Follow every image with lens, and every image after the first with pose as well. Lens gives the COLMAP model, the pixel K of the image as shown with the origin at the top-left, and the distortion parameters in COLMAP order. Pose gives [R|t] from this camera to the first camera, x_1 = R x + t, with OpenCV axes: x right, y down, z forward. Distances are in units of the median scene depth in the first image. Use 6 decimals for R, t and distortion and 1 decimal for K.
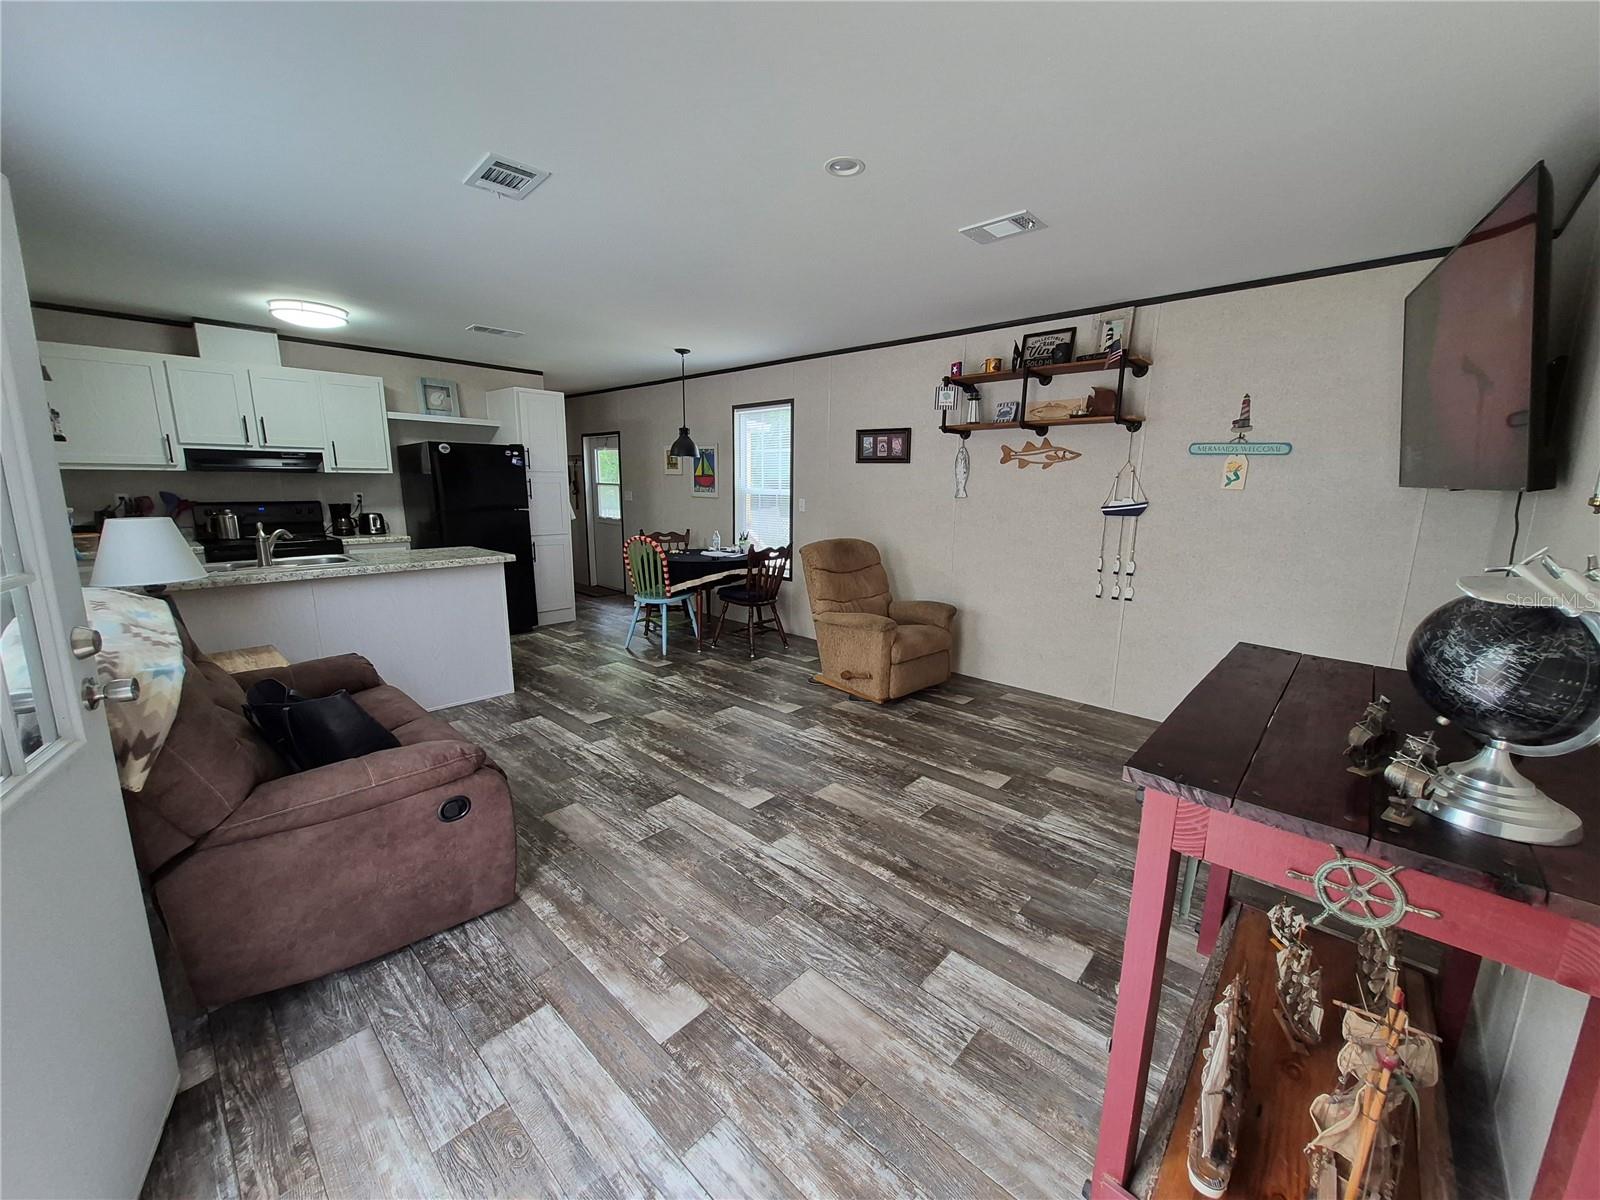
lens RADIAL K [[631.2, 0, 801.5], [0, 631.2, 601.8], [0, 0, 1]] dist [-0.000403, -0.000017]
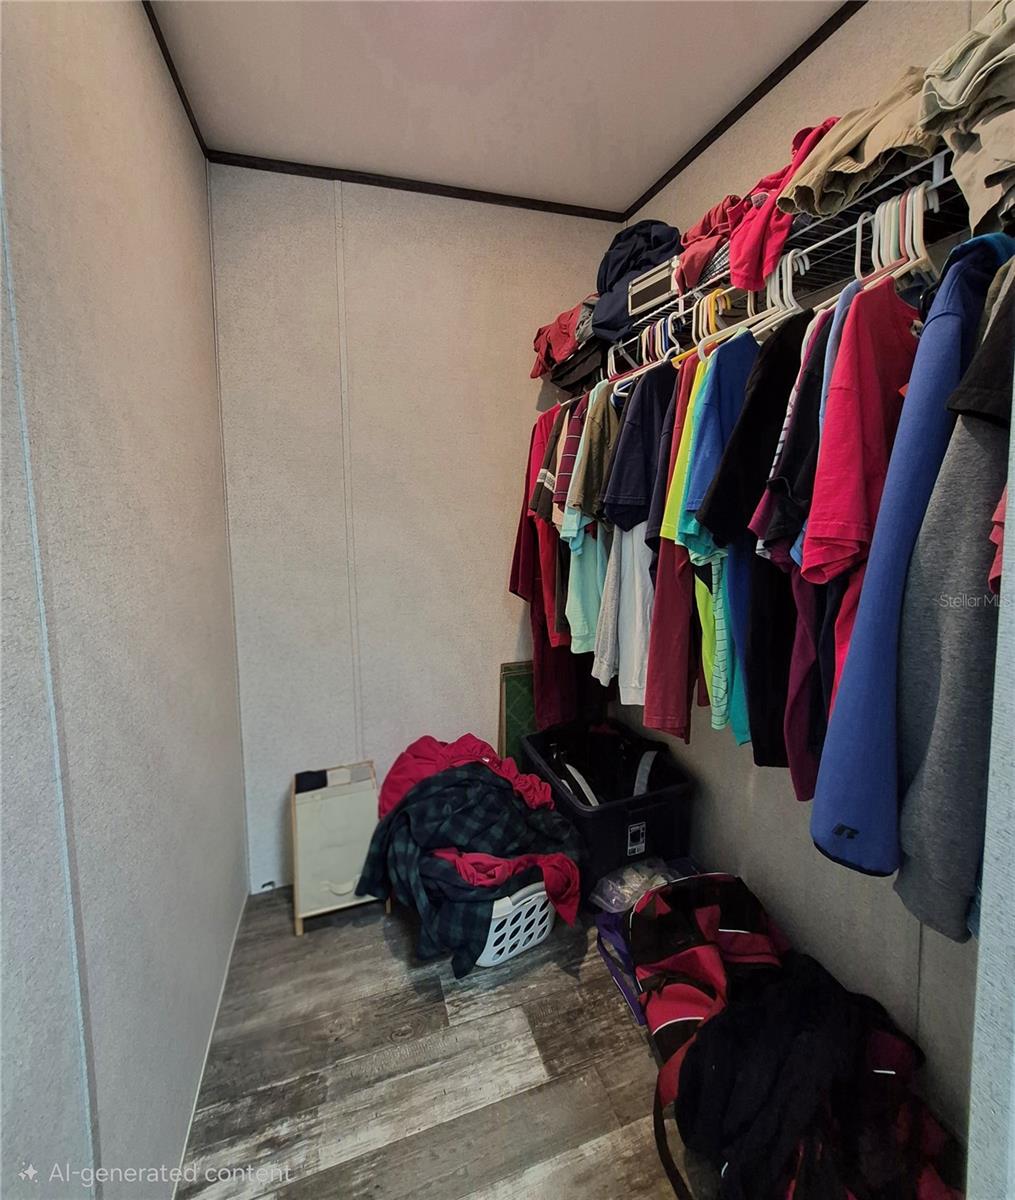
lens RADIAL K [[524.9, 0, 512.6], [0, 524.9, 593.6], [0, 0, 1]] dist [0.004448, 0.000335]
pose [[-0.481282, 0.182311, -0.857398, 0.132956], [-0.160540, 0.943255, 0.290683, -0.212680], [0.861739, 0.277547, -0.424703, 1.204107]]
